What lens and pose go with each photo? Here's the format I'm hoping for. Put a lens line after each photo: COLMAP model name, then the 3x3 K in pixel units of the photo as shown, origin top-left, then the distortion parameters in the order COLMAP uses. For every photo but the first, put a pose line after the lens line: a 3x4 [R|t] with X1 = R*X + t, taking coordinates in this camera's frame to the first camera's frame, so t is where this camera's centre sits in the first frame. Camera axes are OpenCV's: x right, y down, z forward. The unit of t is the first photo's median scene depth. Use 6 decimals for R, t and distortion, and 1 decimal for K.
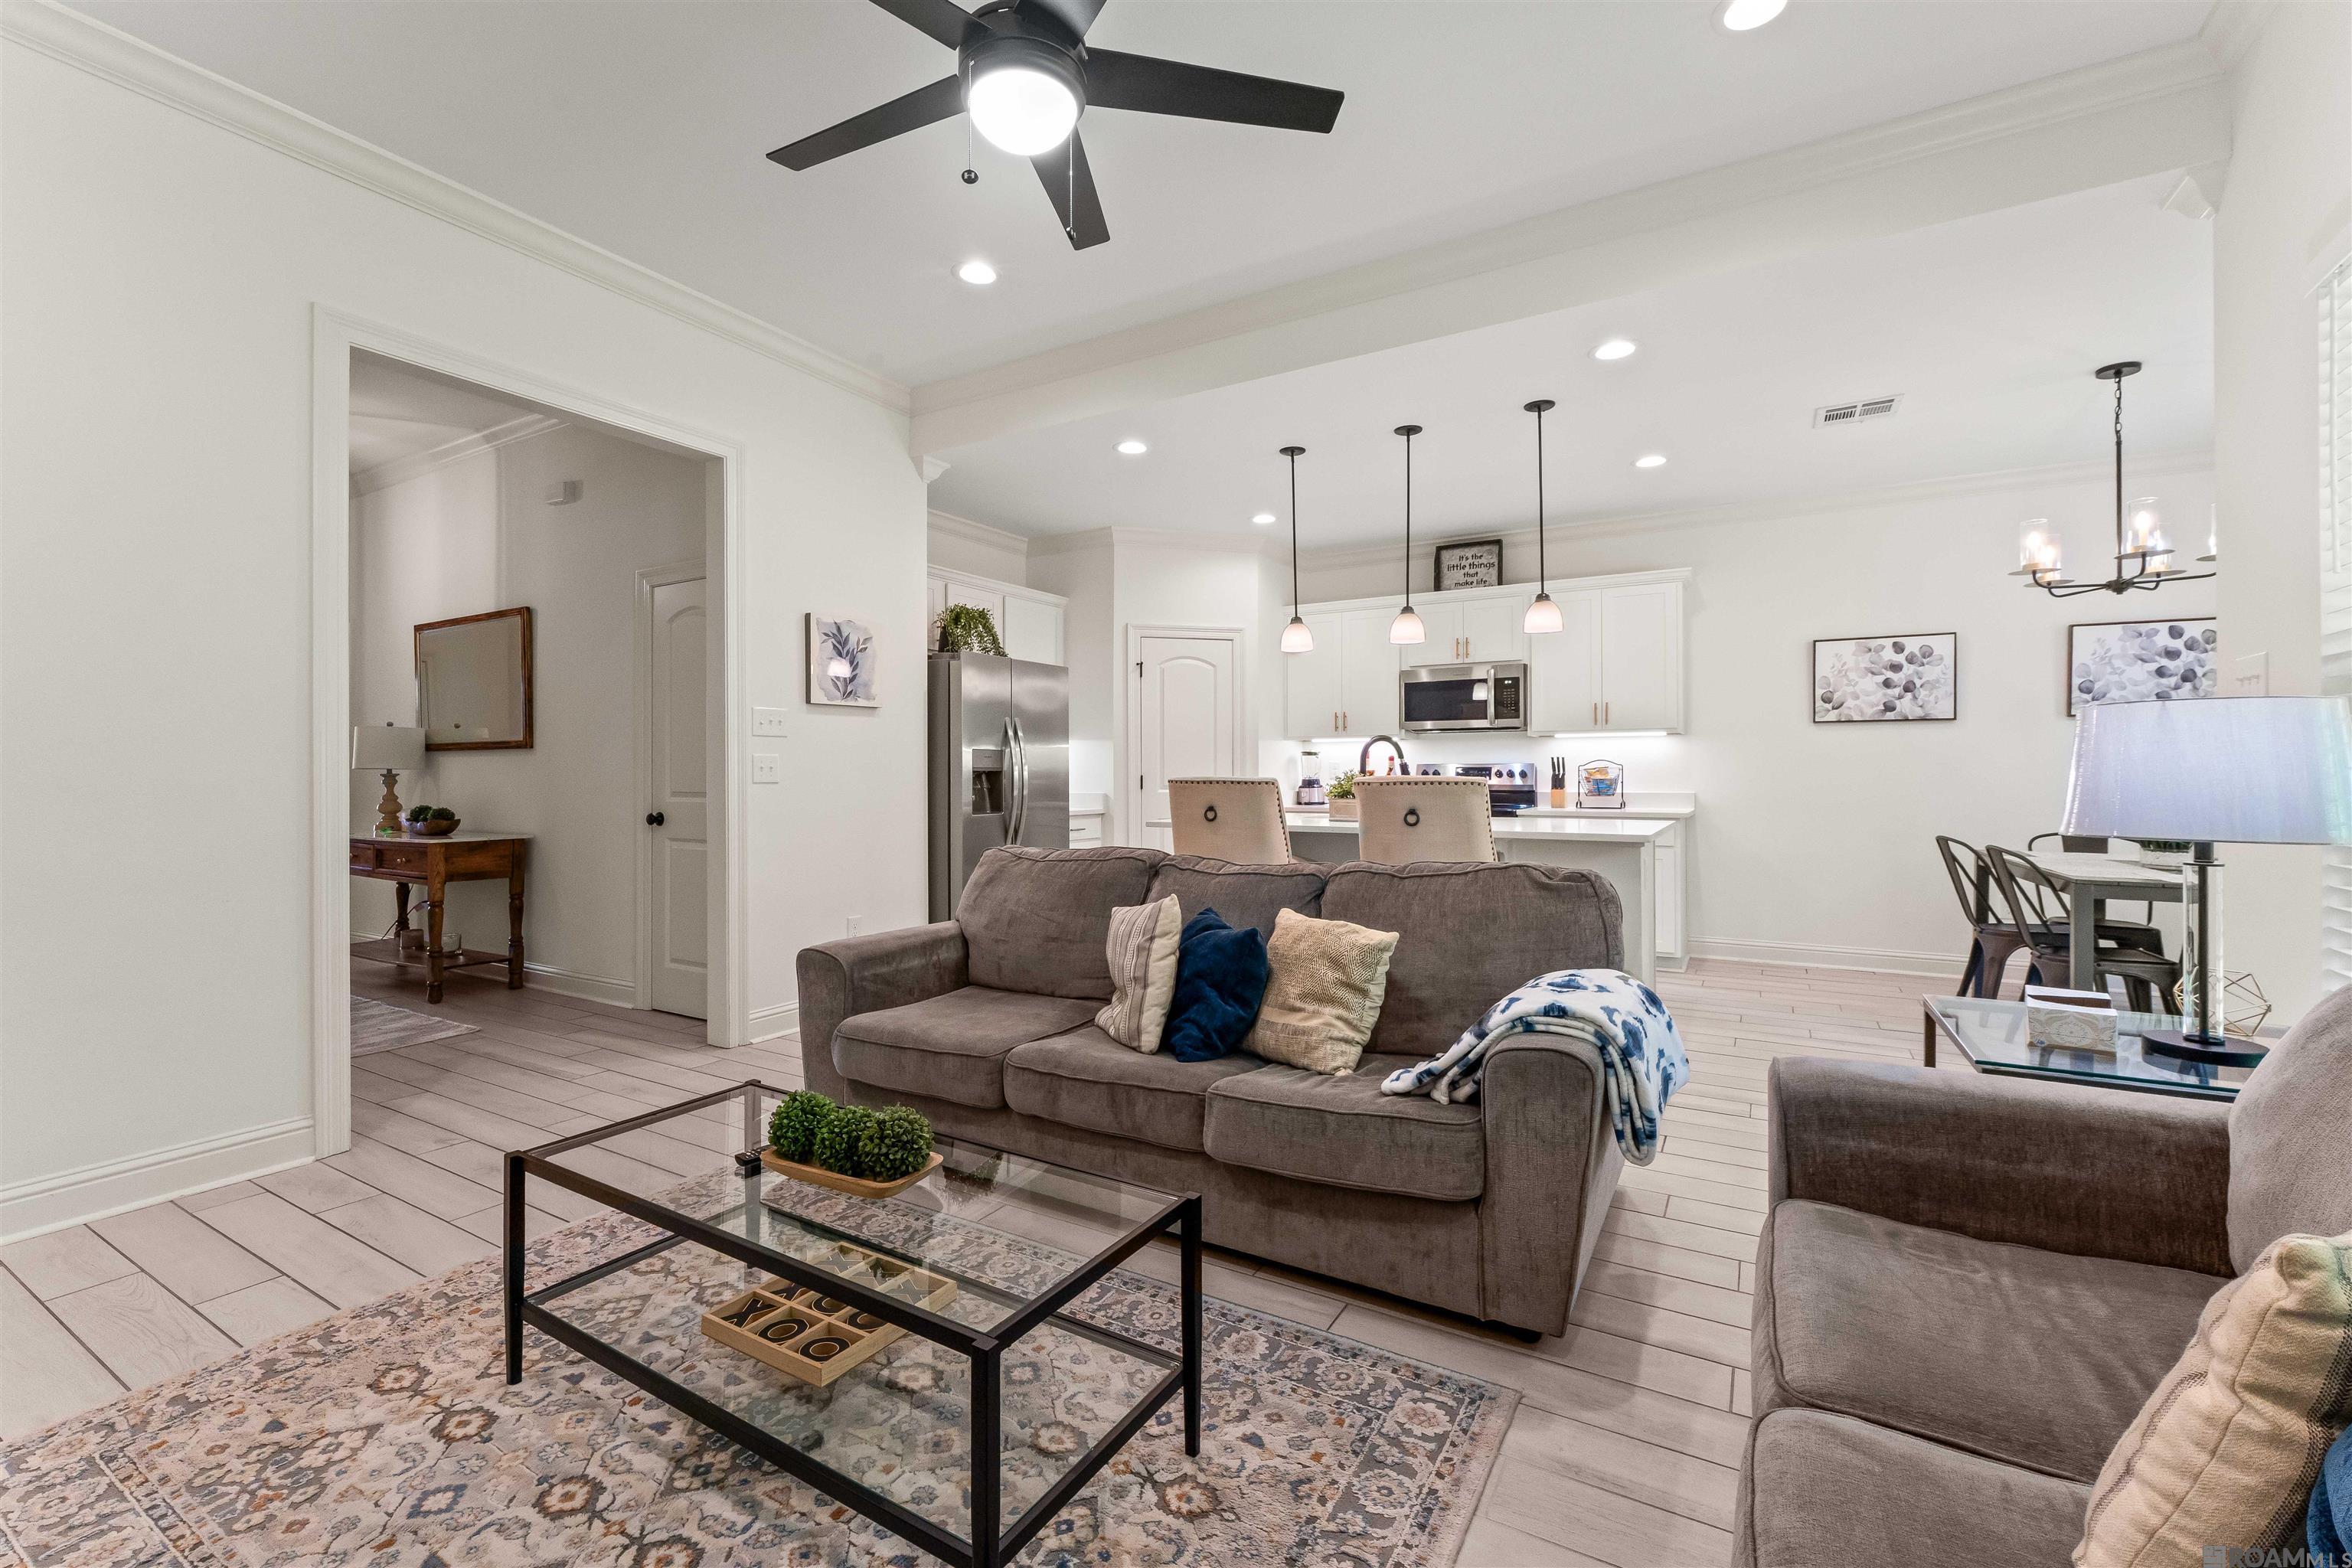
lens RADIAL K [[1006.5, 0, 1178.6], [0, 1006.5, 765.2], [0, 0, 1]] dist [-0.000700, -0.000145]
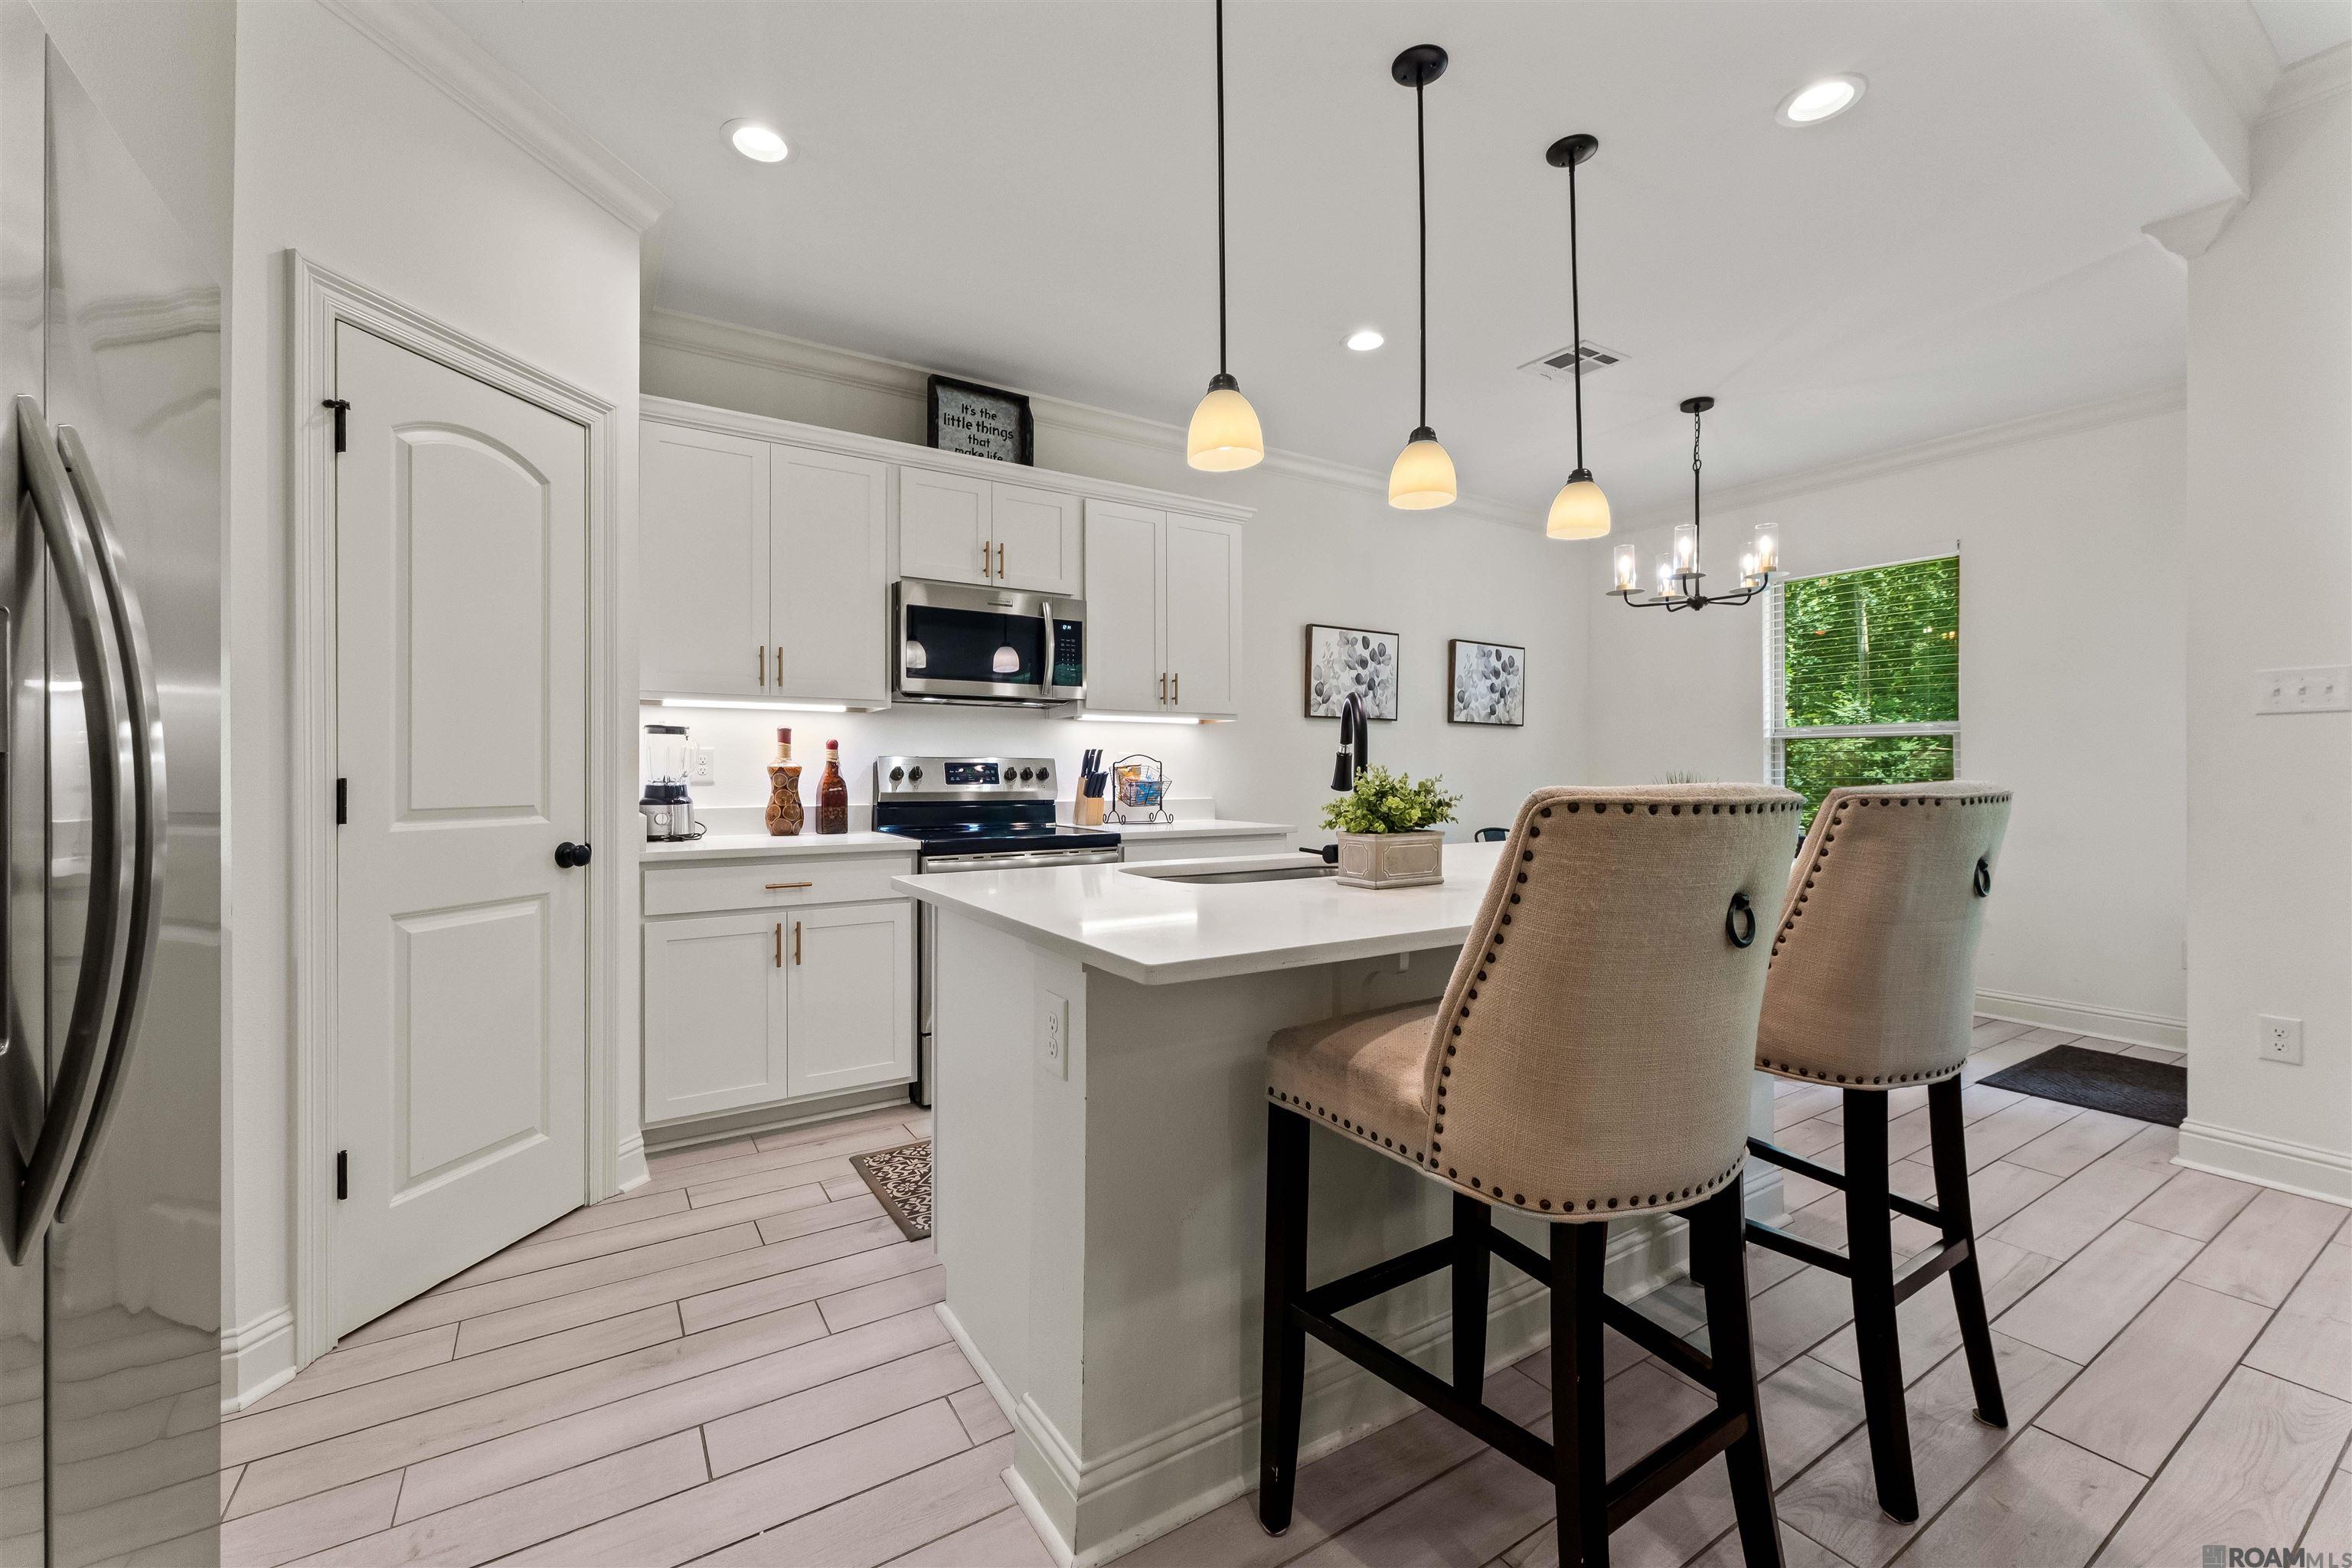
lens RADIAL K [[974.0, 0, 1139.7], [0, 974.0, 770.8], [0, 0, 1]] dist [-0.012611, 0.000082]
pose [[0.473813, 0.003349, 0.880619, -0.196458], [-0.008591, 0.999963, 0.000819, 0.006111], [-0.880584, -0.007953, 0.473824, 0.725616]]
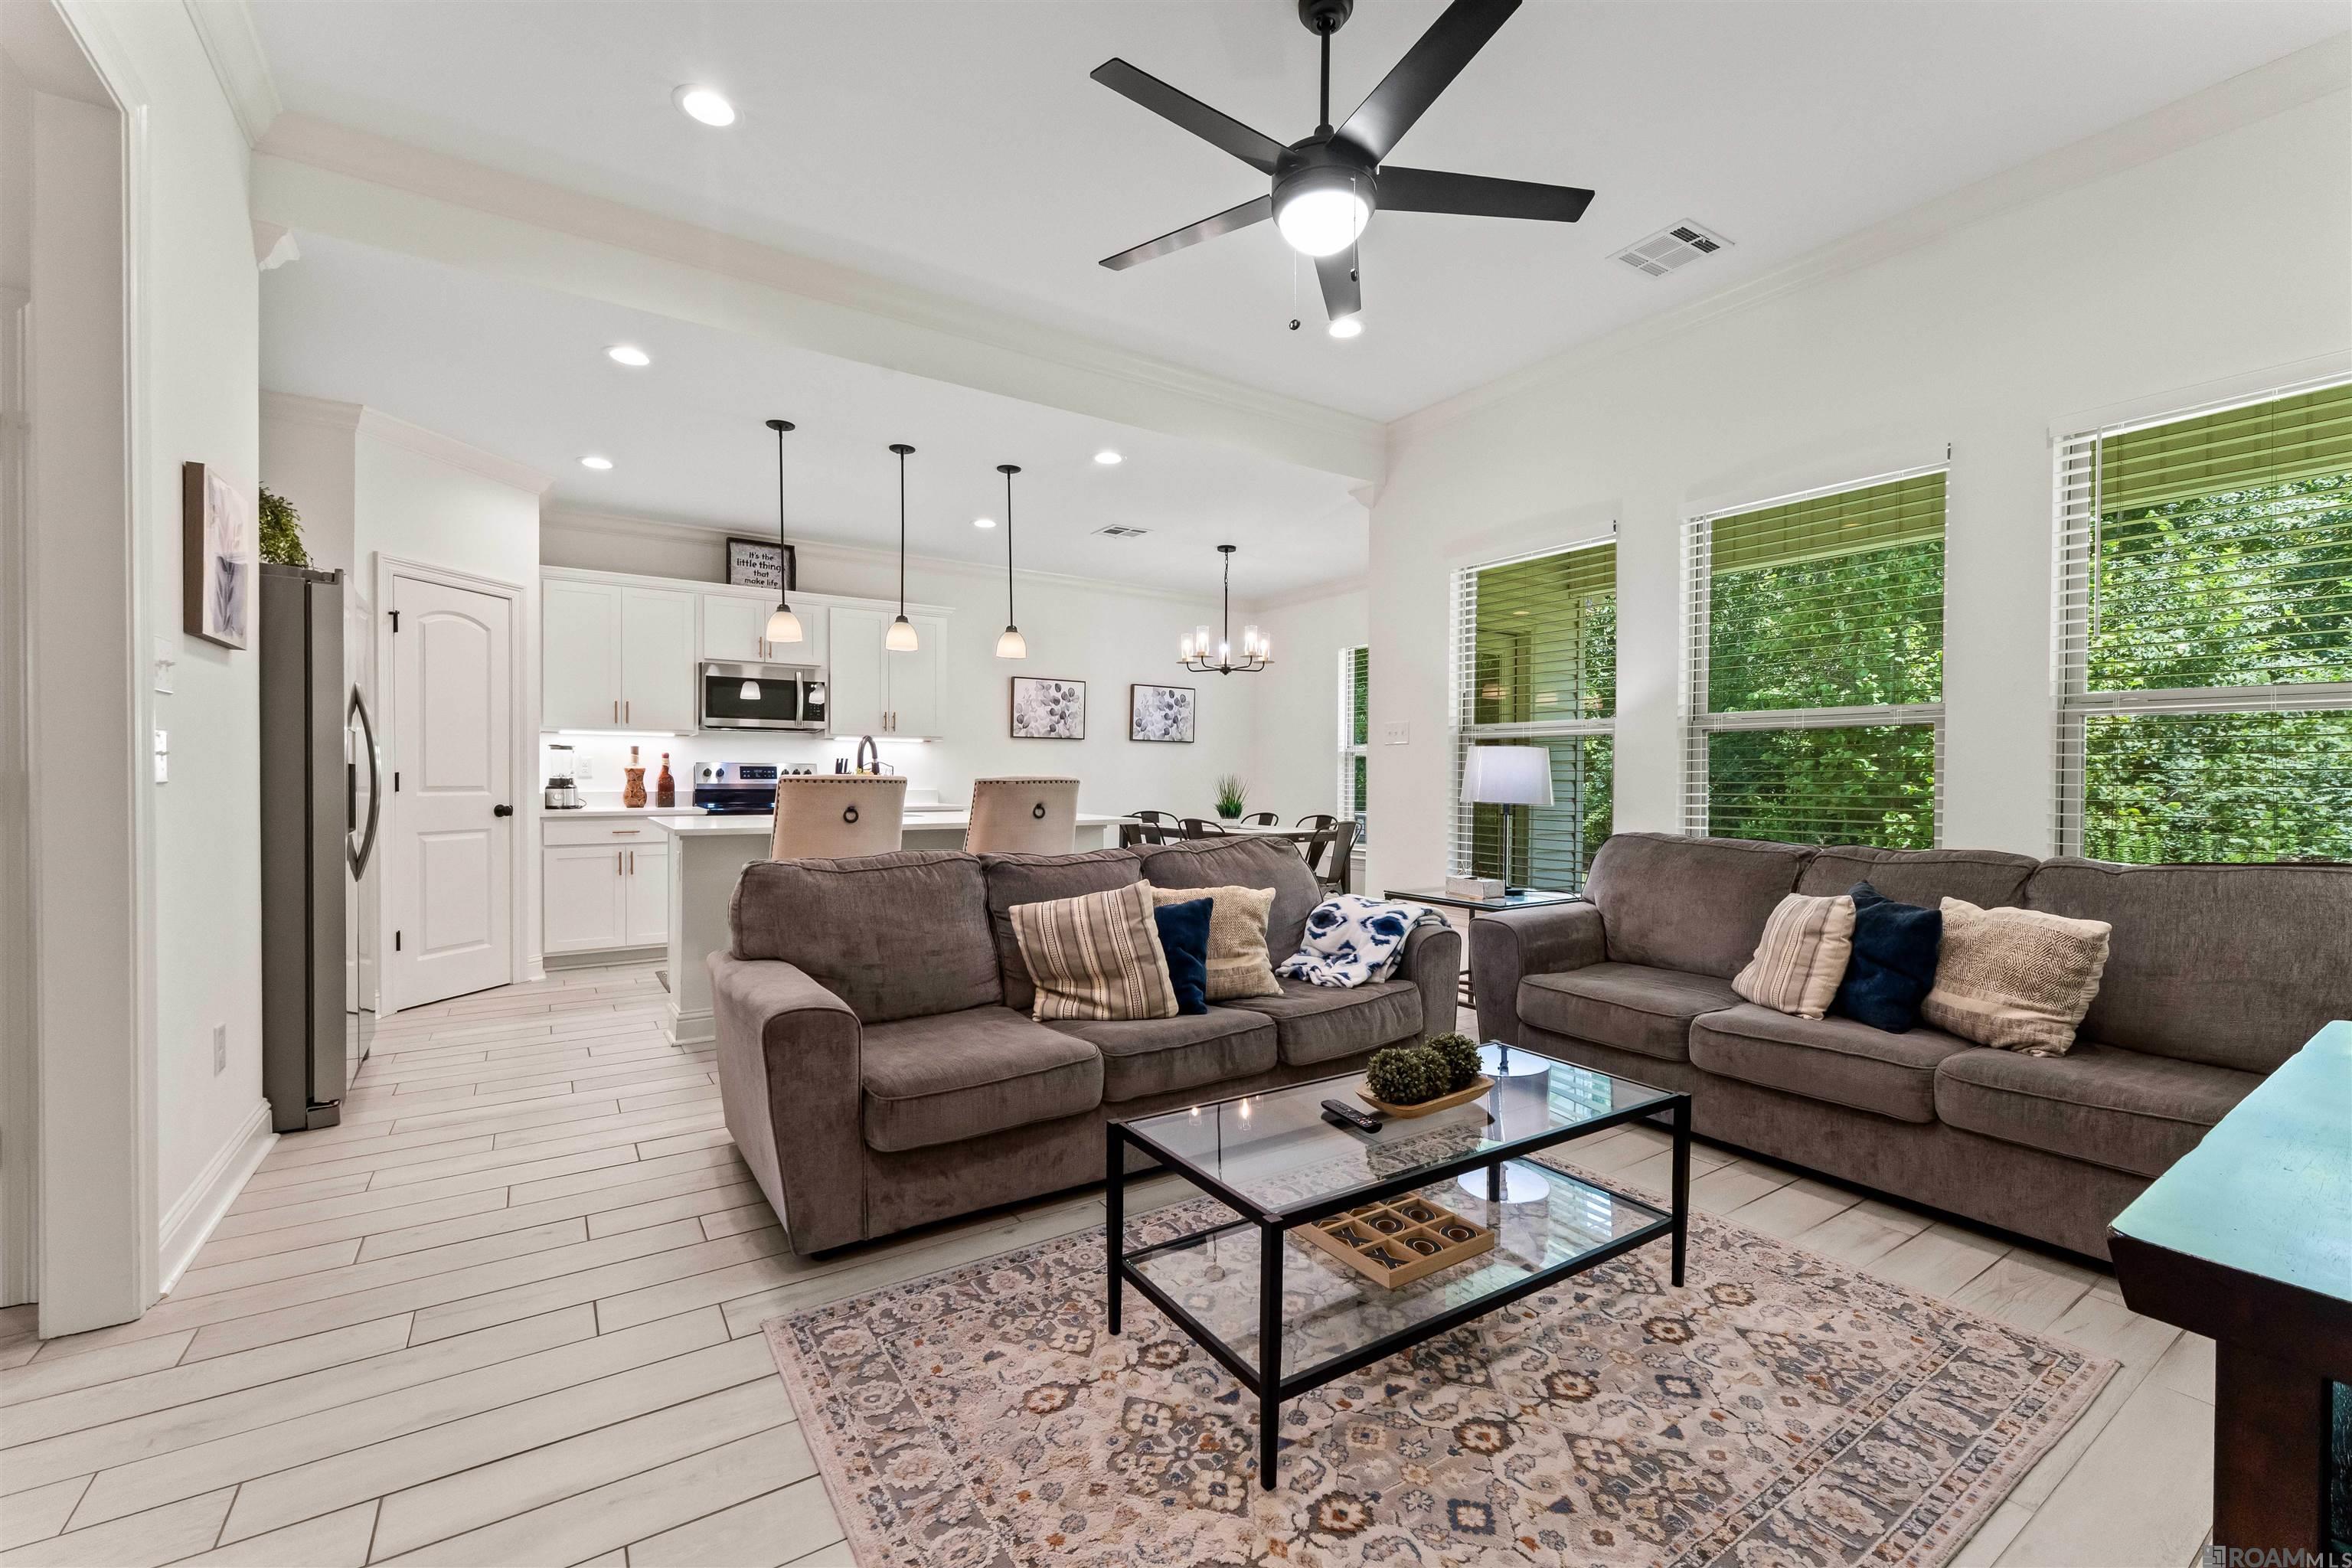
lens RADIAL K [[981.0, 0, 1176.0], [0, 981.0, 784.0], [0, 0, 1]] dist [0.000300, -0.000097]
pose [[0.423842, -0.003867, 0.905728, -0.473868], [-0.013409, 0.999855, 0.010544, 0.004076], [-0.905637, -0.016614, 0.423728, 0.239417]]
